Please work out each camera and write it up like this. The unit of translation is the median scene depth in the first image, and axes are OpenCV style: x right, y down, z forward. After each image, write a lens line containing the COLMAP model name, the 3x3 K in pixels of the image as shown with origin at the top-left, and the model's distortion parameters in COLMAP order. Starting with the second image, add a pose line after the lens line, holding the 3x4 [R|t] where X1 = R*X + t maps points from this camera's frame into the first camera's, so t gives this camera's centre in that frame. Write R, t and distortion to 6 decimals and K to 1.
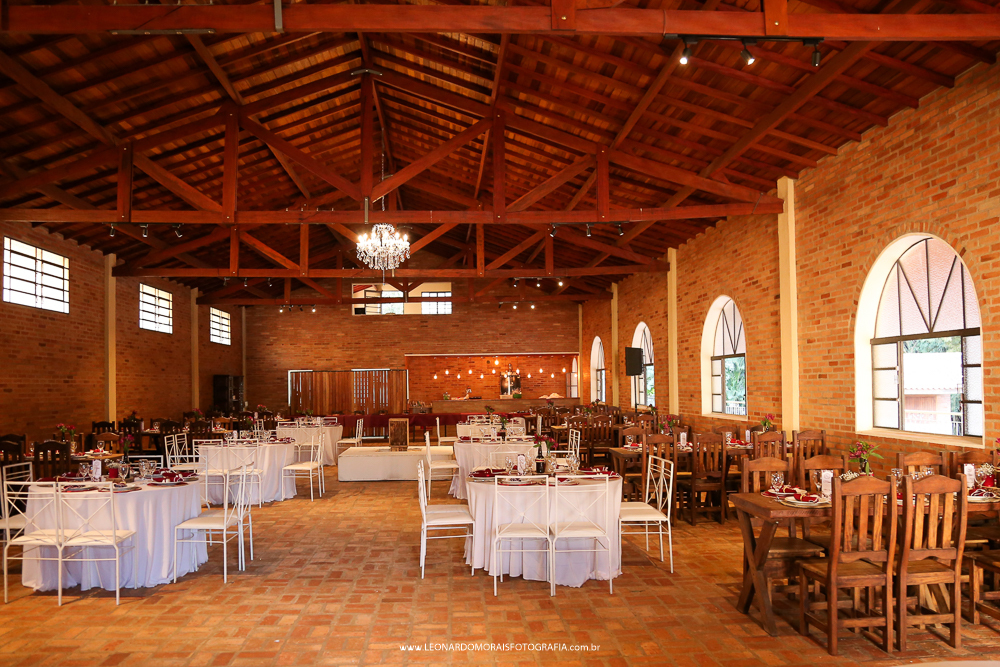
lens RADIAL K [[791.9, 0, 488.6], [0, 791.9, 362.8], [0, 0, 1]] dist [-0.084184, 0.031027]
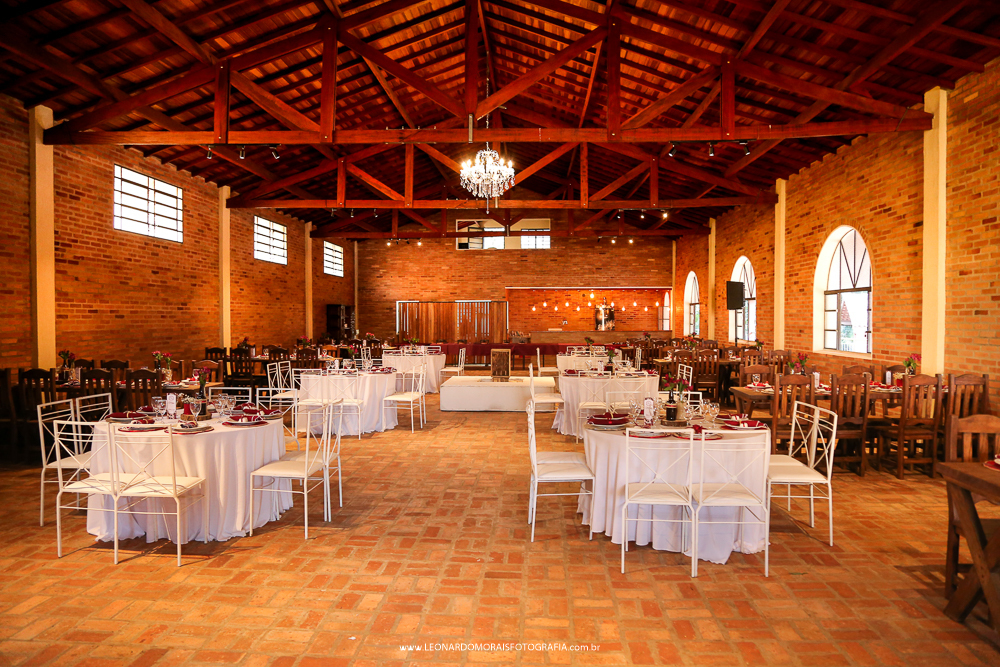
lens RADIAL K [[700.1, 0, 504.0], [0, 700.1, 330.8], [0, 0, 1]] dist [-0.101287, 0.040646]
pose [[0.994585, 0.015775, -0.102723, -0.019663], [-0.010842, 0.998769, 0.048405, 0.004618], [0.103360, -0.047029, 0.993532, 0.126021]]
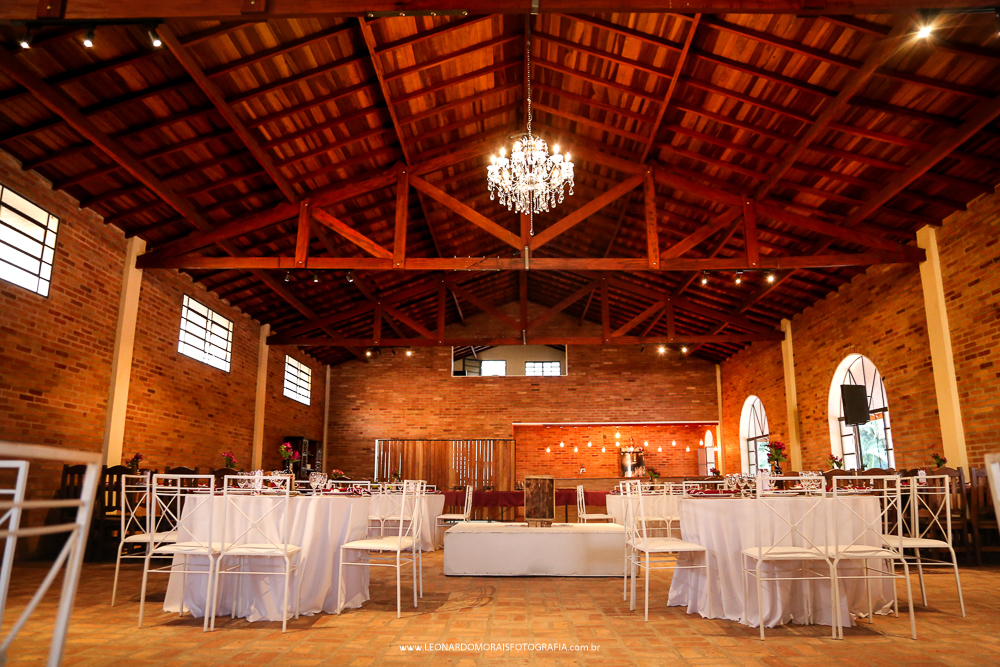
lens RADIAL K [[700.1, 0, 493.5], [0, 700.1, 327.7], [0, 0, 1]] dist [-0.101287, 0.040646]
pose [[0.995686, -0.007203, -0.092502, -0.102885], [-0.011190, 0.980380, -0.196797, 0.068392], [0.092105, 0.196983, 0.976071, 0.453953]]
